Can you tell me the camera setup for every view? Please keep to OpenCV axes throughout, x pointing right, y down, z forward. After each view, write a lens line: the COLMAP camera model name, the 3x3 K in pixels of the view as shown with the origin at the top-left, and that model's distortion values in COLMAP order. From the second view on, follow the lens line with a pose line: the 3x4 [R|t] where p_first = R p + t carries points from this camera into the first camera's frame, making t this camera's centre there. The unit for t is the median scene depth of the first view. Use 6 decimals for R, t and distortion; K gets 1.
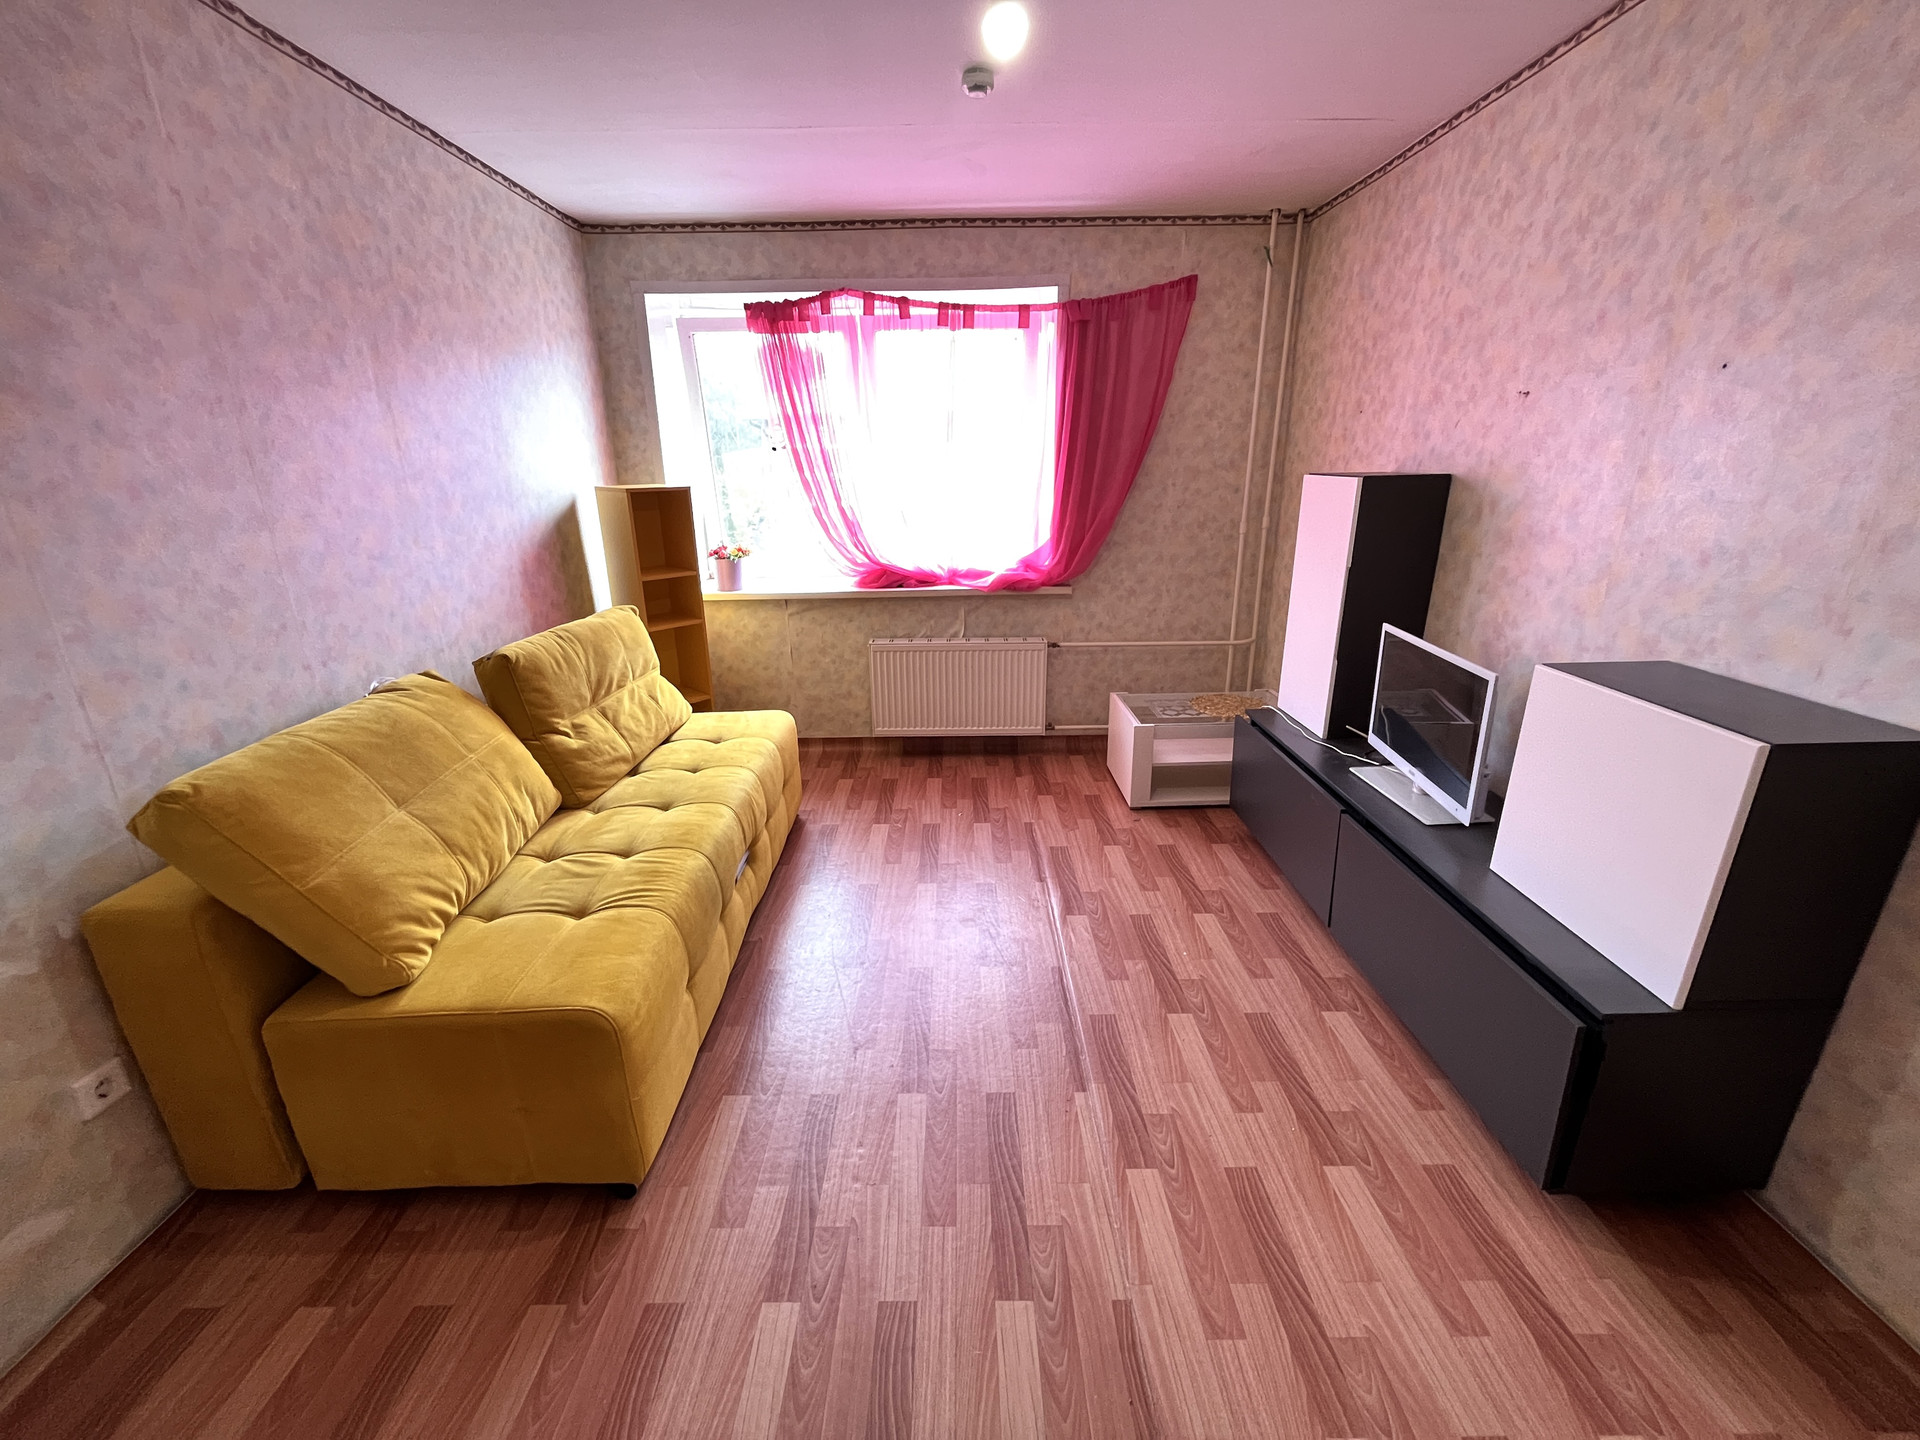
lens RADIAL K [[774.7, 0, 960.2], [0, 774.7, 716.8], [0, 0, 1]] dist [-0.003996, 0.000331]
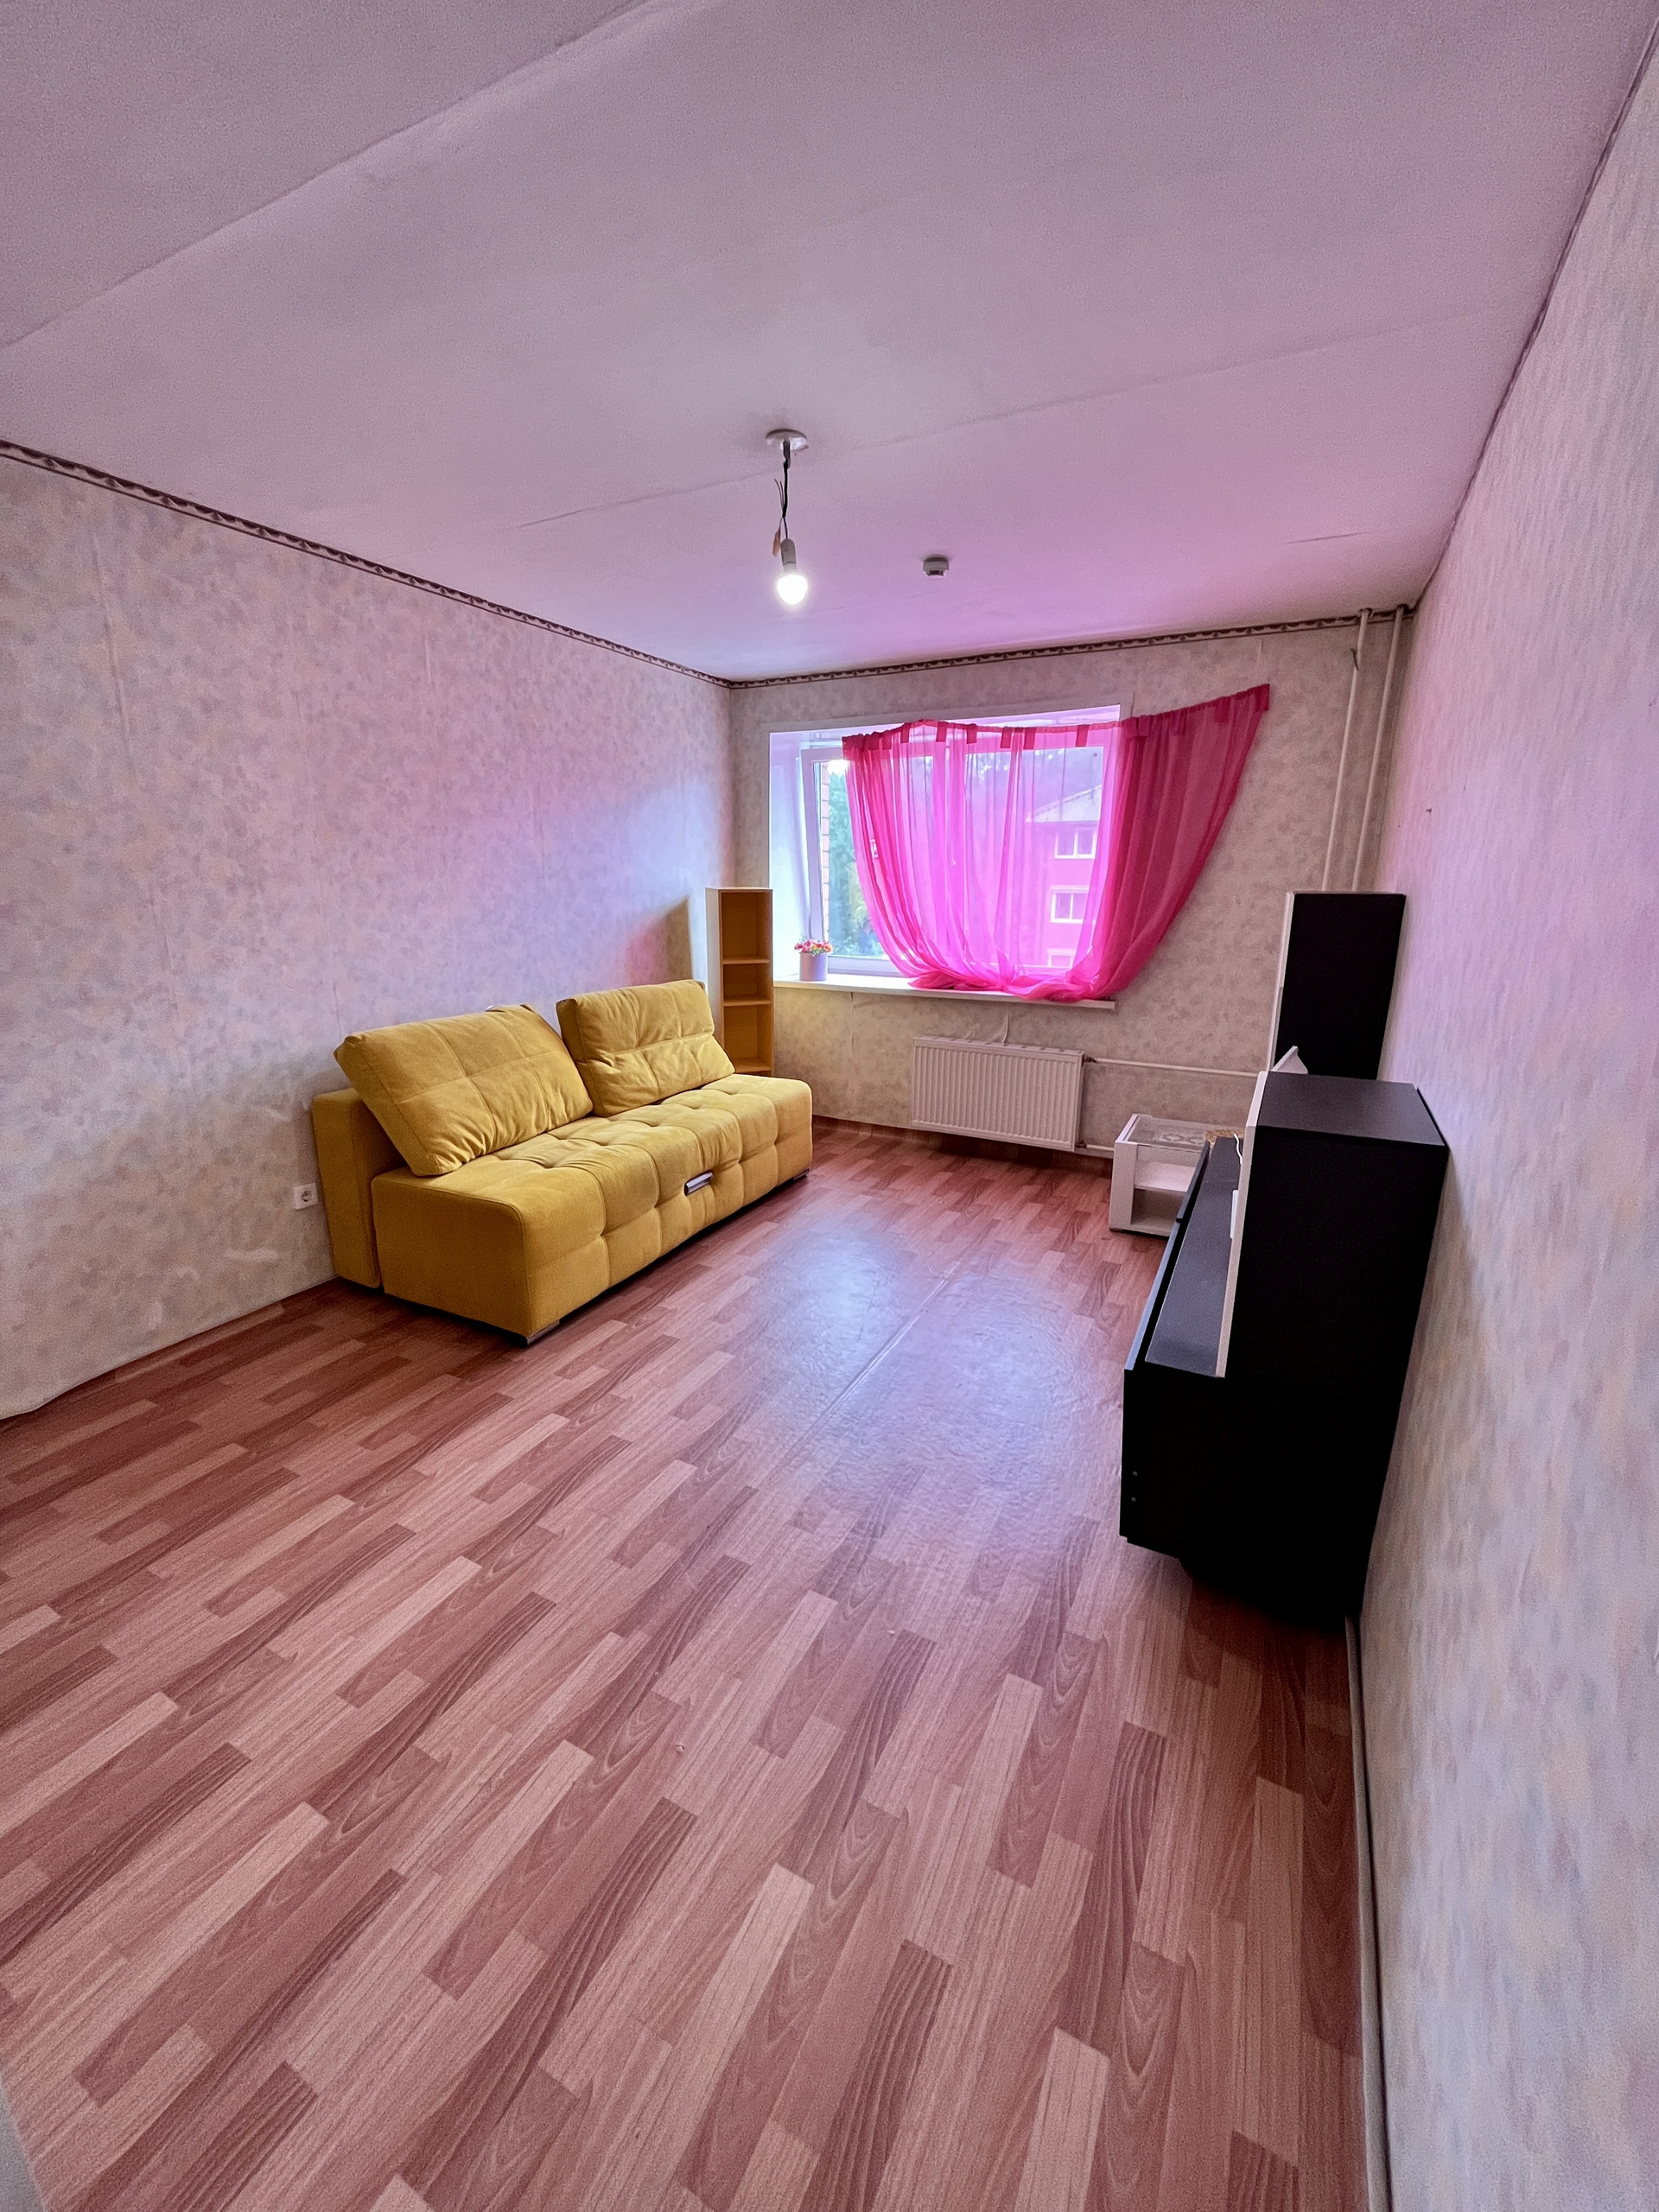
lens RADIAL K [[892.5, 0, 832.7], [0, 892.5, 1103.8], [0, 0, 1]] dist [-0.003996, 0.000331]
pose [[0.885318, 0.132666, -0.445658, 0.564013], [-0.161309, 0.986541, -0.026768, 0.073112], [0.436109, 0.095587, 0.894803, -0.230343]]
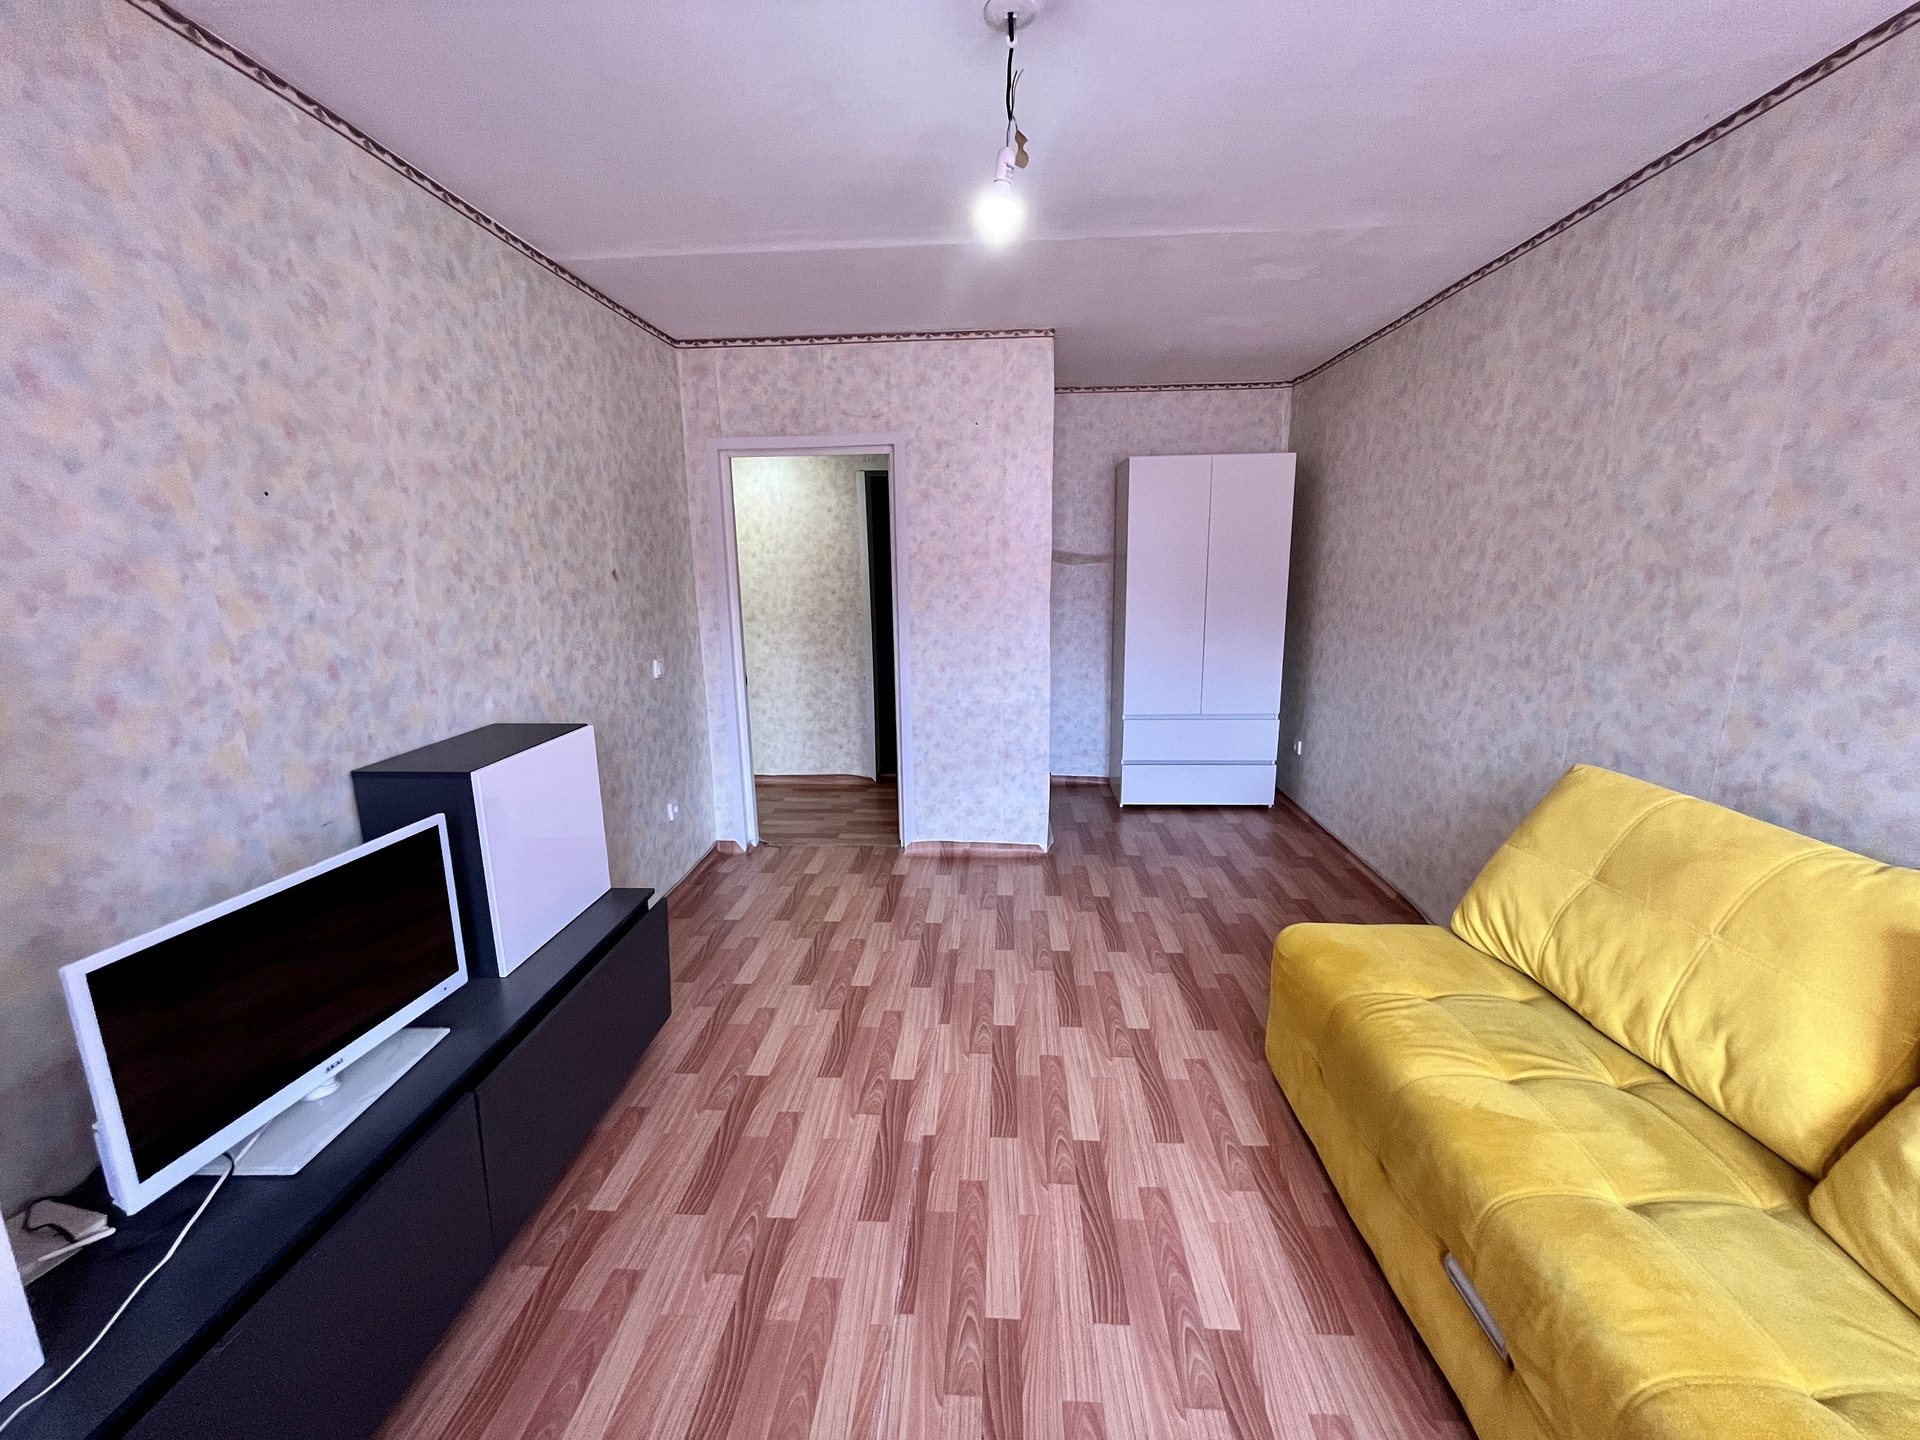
lens RADIAL K [[774.7, 0, 959.3], [0, 774.7, 718.8], [0, 0, 1]] dist [-0.003996, 0.000331]
pose [[-0.997680, 0.014245, 0.066565, 0.027327], [0.045814, 0.863762, 0.501813, -0.446669], [-0.050348, 0.503699, -0.862411, 1.320746]]
